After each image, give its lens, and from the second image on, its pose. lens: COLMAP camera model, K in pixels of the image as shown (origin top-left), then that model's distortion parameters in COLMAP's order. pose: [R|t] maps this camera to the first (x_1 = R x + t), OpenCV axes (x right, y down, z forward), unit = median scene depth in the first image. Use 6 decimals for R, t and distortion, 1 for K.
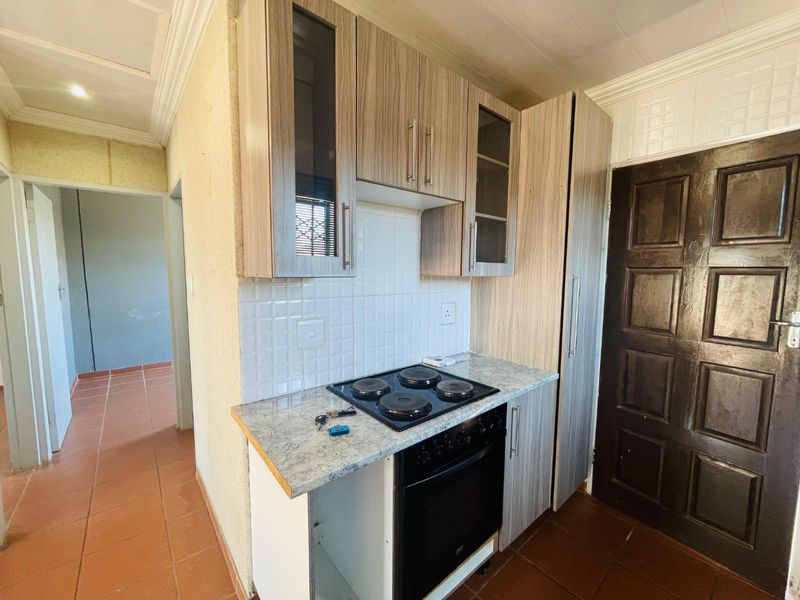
lens RADIAL K [[326.2, 0, 400.0], [0, 326.2, 300.0], [0, 0, 1]] dist [0.001905, -0.000017]
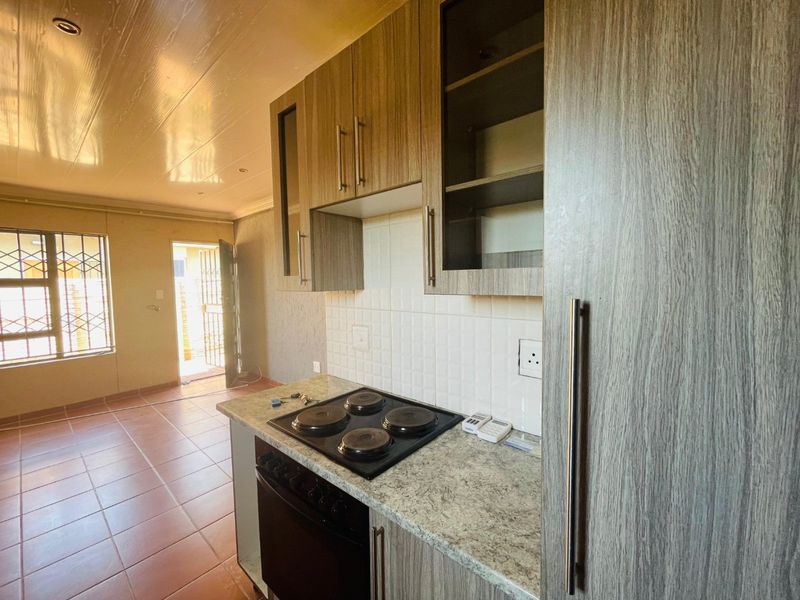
lens RADIAL K [[326.2, 0, 400.0], [0, 326.2, 300.0], [0, 0, 1]] dist [0.001905, -0.000017]
pose [[0.164660, 0.052243, -0.984966, 0.854298], [-0.072517, 0.996535, 0.040734, -0.086774], [0.983681, 0.064719, 0.167878, 0.872386]]
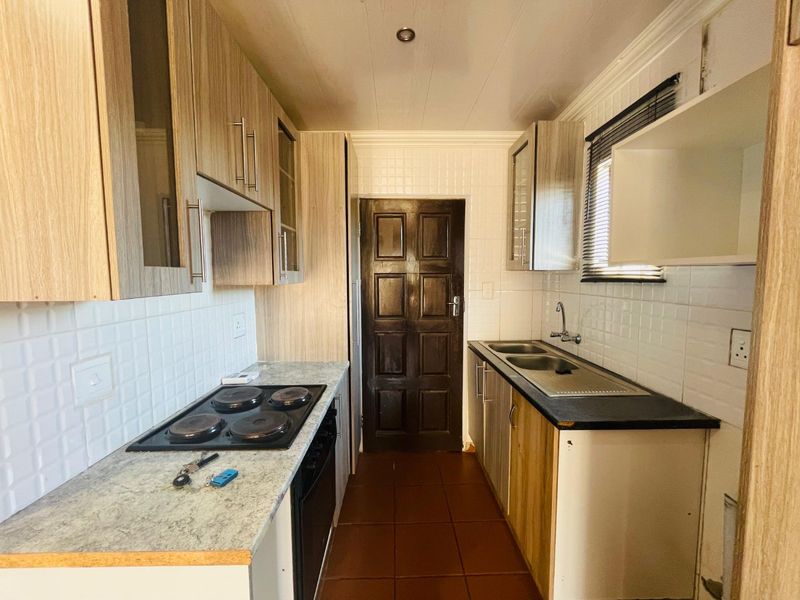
lens RADIAL K [[326.2, 0, 400.0], [0, 326.2, 300.0], [0, 0, 1]] dist [0.001905, -0.000017]
pose [[0.629151, -0.075812, 0.773577, -0.356139], [0.082046, 0.996150, 0.030896, -0.027392], [-0.772941, 0.044030, 0.632949, 0.077270]]
